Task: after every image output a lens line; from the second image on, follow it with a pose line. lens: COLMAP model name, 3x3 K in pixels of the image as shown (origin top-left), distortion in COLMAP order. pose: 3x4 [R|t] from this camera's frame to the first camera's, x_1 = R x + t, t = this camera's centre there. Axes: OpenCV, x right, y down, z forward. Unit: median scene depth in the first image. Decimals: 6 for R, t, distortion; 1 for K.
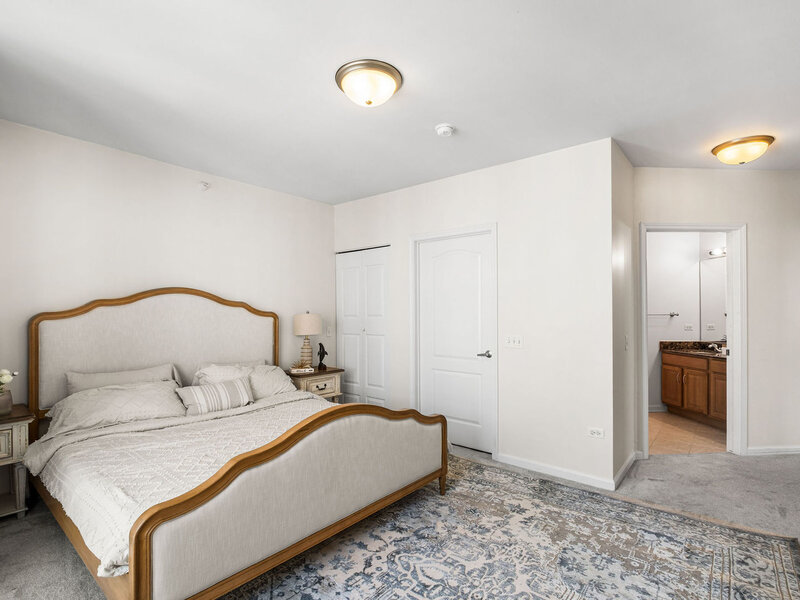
lens RADIAL K [[403.3, 0, 390.8], [0, 403.3, 303.9], [0, 0, 1]] dist [0.002406, -0.012551]
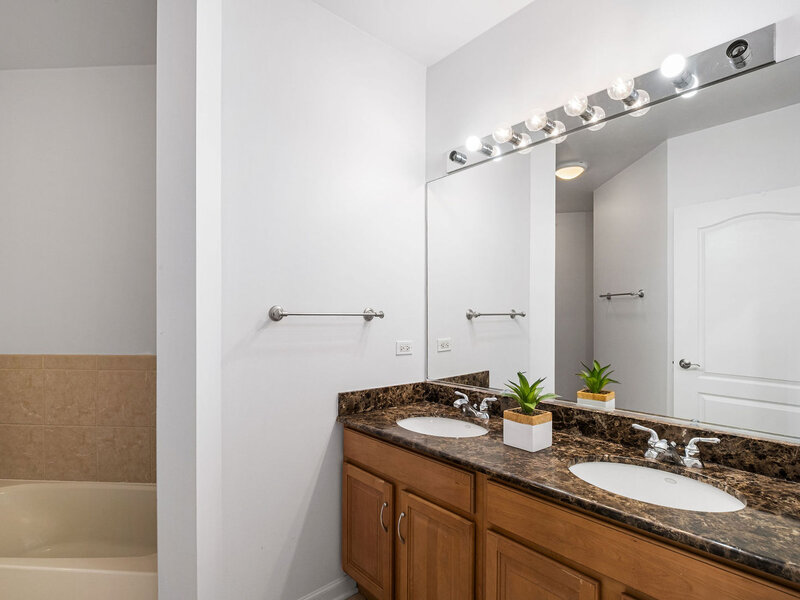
lens RADIAL K [[403.3, 0, 390.8], [0, 403.3, 303.9], [0, 0, 1]] dist [0.002406, -0.012551]
pose [[0.793232, 0.017669, 0.608663, 0.527342], [-0.004292, 0.999716, -0.023427, 0.026224], [-0.608904, 0.015971, 0.793083, 0.748202]]
